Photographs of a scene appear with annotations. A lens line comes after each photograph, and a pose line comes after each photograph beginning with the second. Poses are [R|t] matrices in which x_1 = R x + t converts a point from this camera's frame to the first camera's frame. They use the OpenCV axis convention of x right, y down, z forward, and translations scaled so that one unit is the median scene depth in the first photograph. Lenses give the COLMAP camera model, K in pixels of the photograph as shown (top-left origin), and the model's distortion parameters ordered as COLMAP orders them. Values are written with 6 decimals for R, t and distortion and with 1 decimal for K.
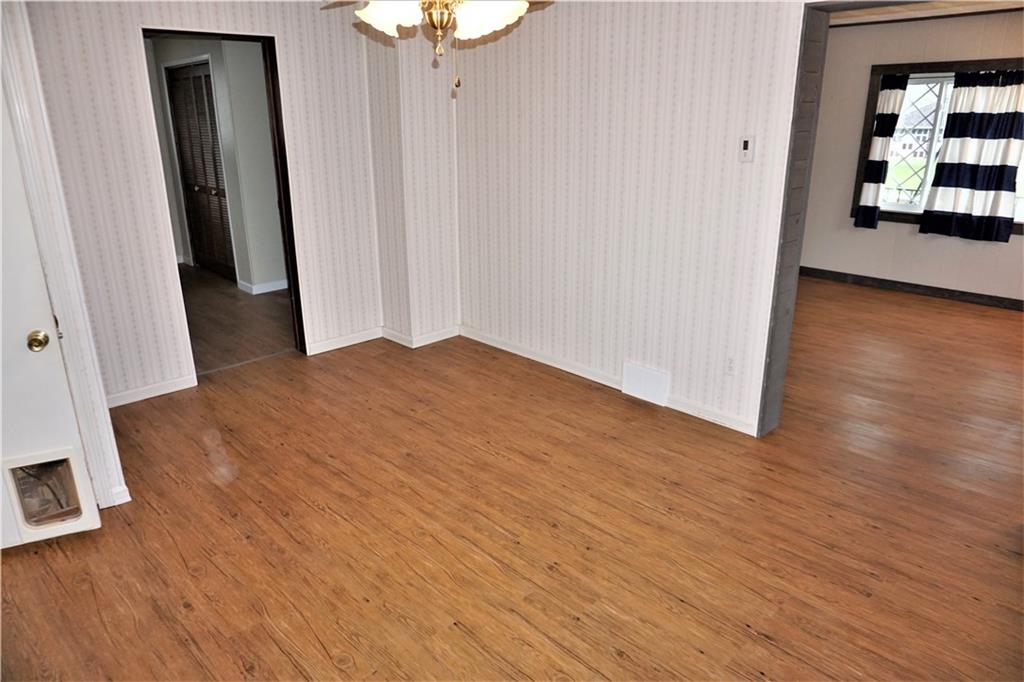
lens RADIAL K [[685.3, 0, 513.0], [0, 685.3, 346.2], [0, 0, 1]] dist [-0.053071, 0.029286]
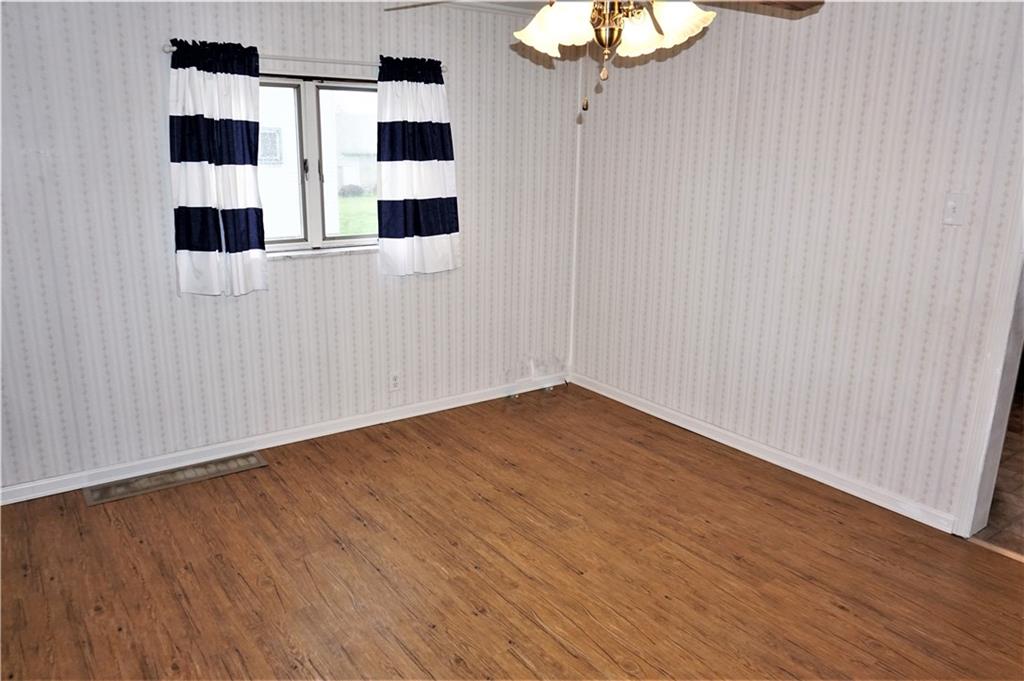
lens RADIAL K [[685.3, 0, 513.0], [0, 685.3, 345.7], [0, 0, 1]] dist [-0.053071, 0.029286]
pose [[-0.989551, -0.040261, 0.138451, -0.105956], [0.045486, 0.824023, 0.564727, -0.531797], [-0.136823, 0.565124, -0.813581, 1.619921]]
